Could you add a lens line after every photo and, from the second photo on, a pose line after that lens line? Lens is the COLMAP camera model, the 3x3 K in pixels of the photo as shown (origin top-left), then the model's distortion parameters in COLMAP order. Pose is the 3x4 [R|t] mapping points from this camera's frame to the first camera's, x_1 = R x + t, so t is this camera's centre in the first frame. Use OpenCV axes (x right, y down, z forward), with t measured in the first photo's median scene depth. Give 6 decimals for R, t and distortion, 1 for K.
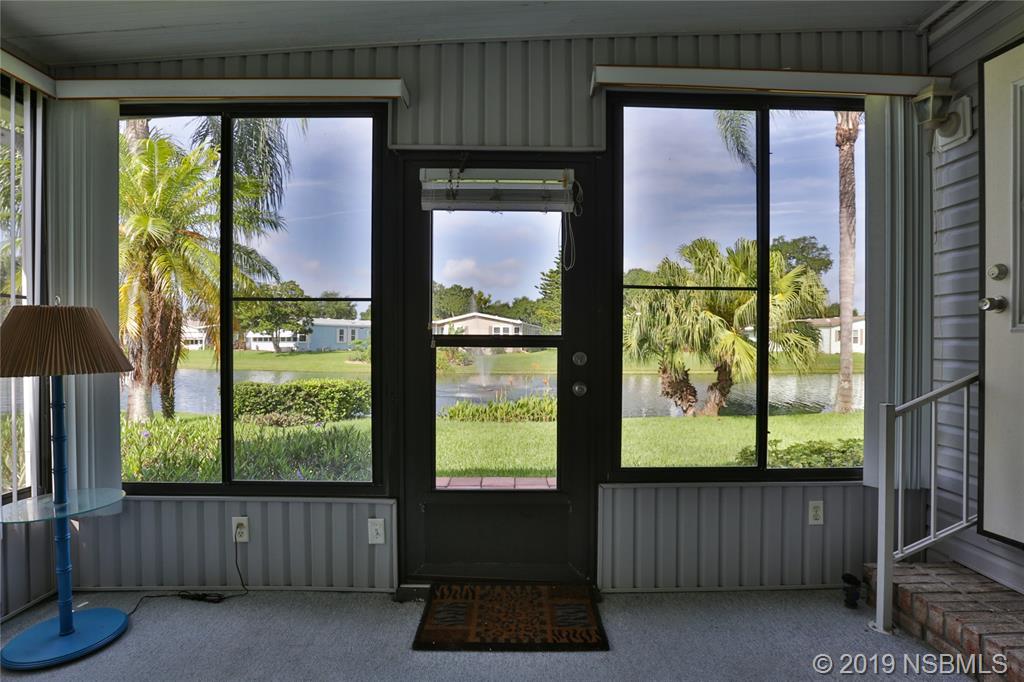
lens RADIAL K [[508.9, 0, 511.1], [0, 508.9, 343.3], [0, 0, 1]] dist [-0.057571, 0.024021]
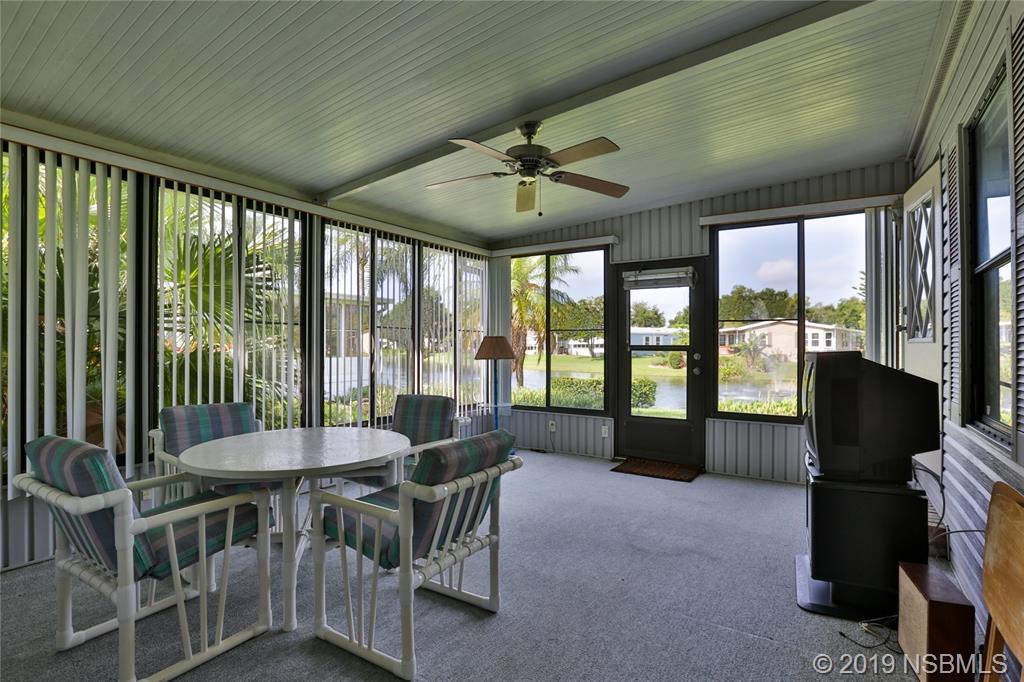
lens RADIAL K [[485.5, 0, 524.1], [0, 485.5, 343.5], [0, 0, 1]] dist [-0.054479, 0.019473]
pose [[0.837517, -0.003719, -0.546399, 0.126447], [-0.003241, 0.999925, -0.011773, 0.000517], [0.546402, 0.011631, 0.837443, -0.211047]]
